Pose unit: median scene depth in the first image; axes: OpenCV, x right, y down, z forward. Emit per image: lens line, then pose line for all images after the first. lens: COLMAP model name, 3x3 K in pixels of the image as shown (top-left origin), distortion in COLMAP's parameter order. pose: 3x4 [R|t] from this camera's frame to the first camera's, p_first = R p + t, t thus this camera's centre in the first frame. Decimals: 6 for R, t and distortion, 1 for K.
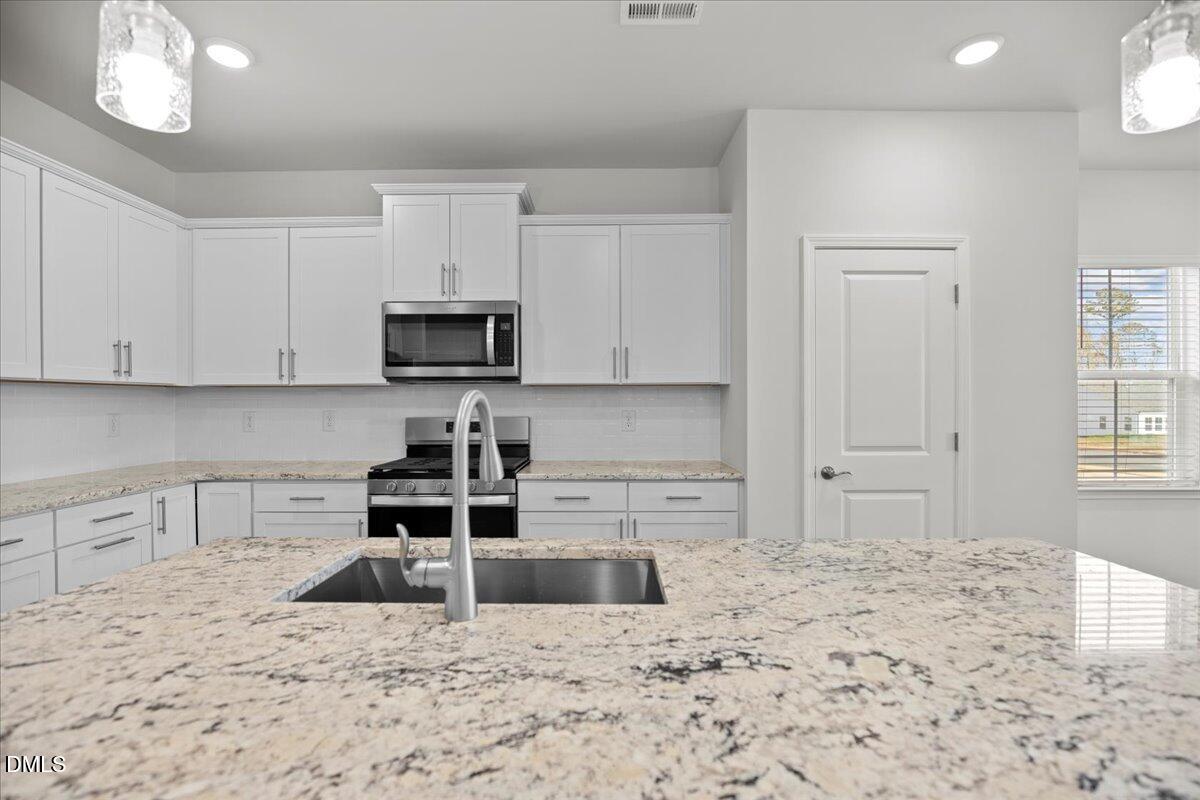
lens RADIAL K [[553.9, 0, 602.5], [0, 553.9, 406.2], [0, 0, 1]] dist [-0.019784, 0.001747]
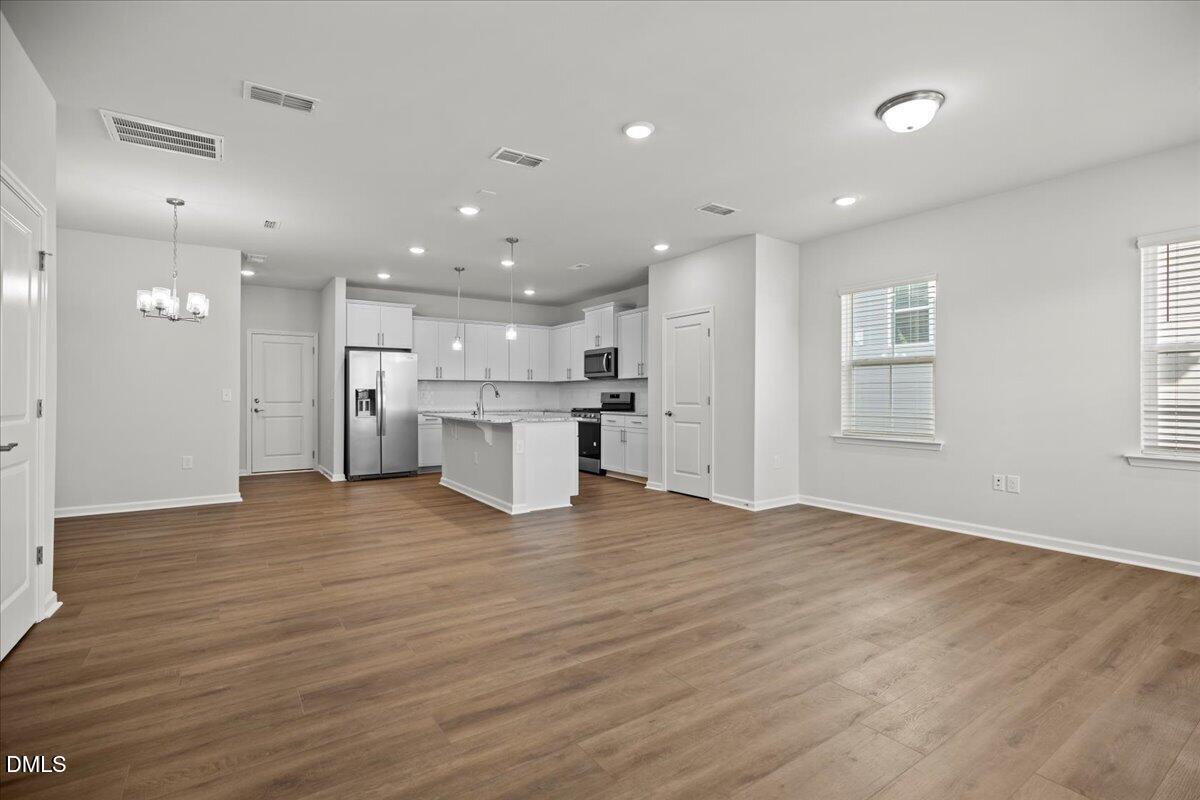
lens RADIAL K [[556.7, 0, 603.6], [0, 556.7, 399.3], [0, 0, 1]] dist [-0.022293, 0.007673]
pose [[0.570536, 0.006541, -0.821247, 2.041871], [-0.007777, 0.999966, 0.002561, 0.051930], [0.821236, 0.004926, 0.570567, -0.549171]]
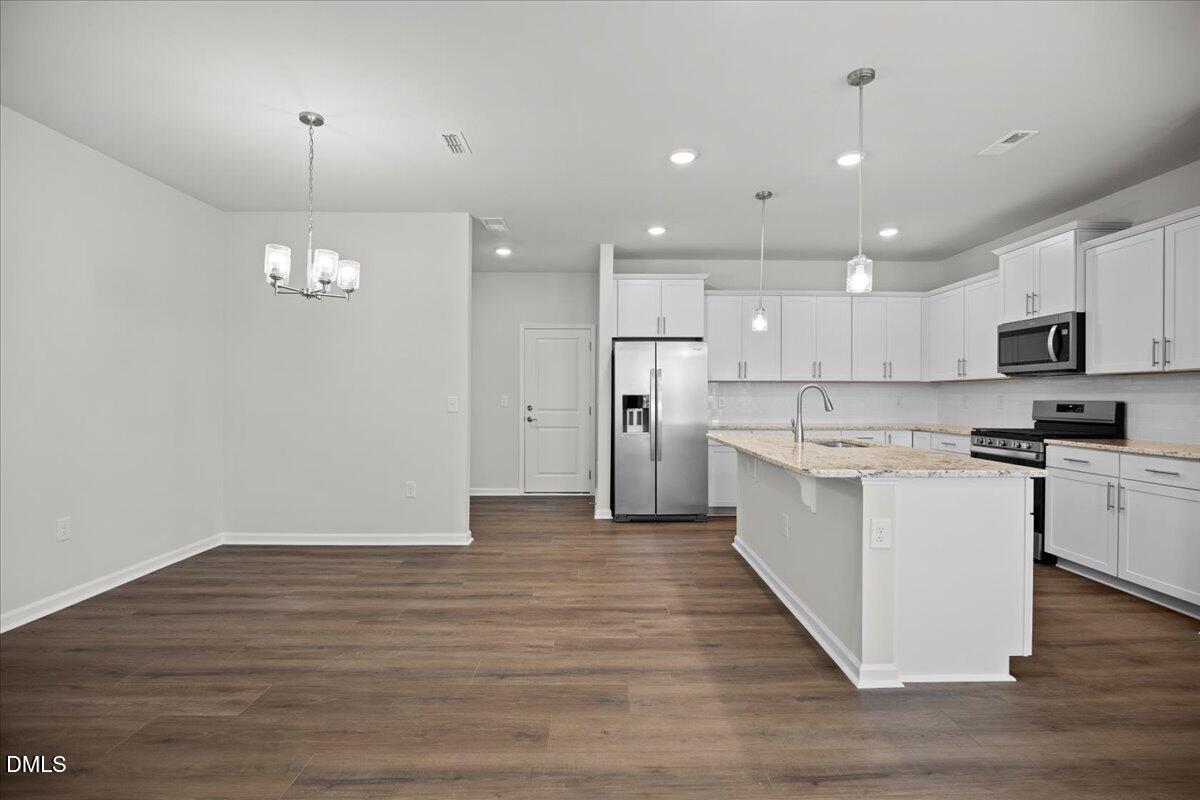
lens RADIAL K [[556.7, 0, 603.6], [0, 556.7, 399.3], [0, 0, 1]] dist [-0.022293, 0.007673]
pose [[0.021941, 0.008303, -0.999725, 1.163125], [-0.011047, 0.999906, 0.008062, 0.021130], [0.999698, 0.010867, 0.022031, -0.145355]]
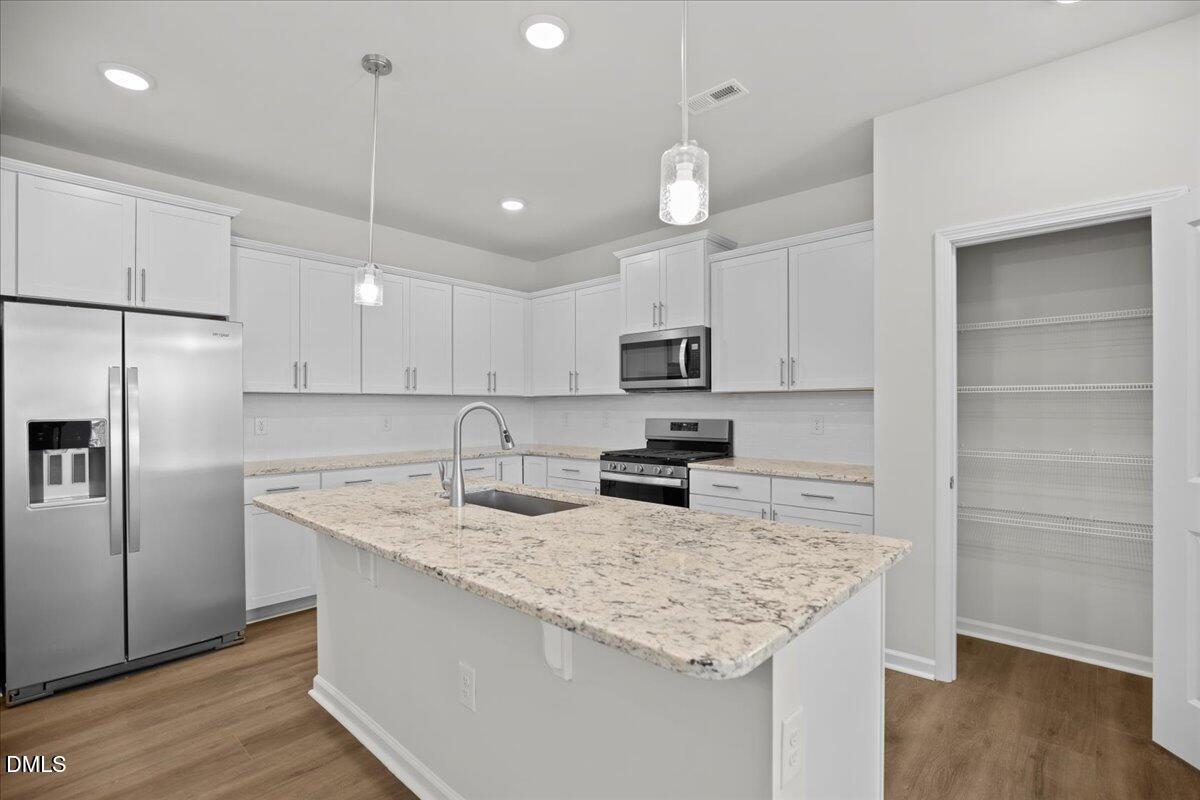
lens RADIAL K [[553.9, 0, 602.5], [0, 553.9, 406.2], [0, 0, 1]] dist [-0.019784, 0.001747]
pose [[0.744833, 0.000585, -0.667251, 0.521856], [-0.006006, 0.999965, -0.005827, -0.000523], [0.667224, 0.008348, 0.744810, -0.077081]]
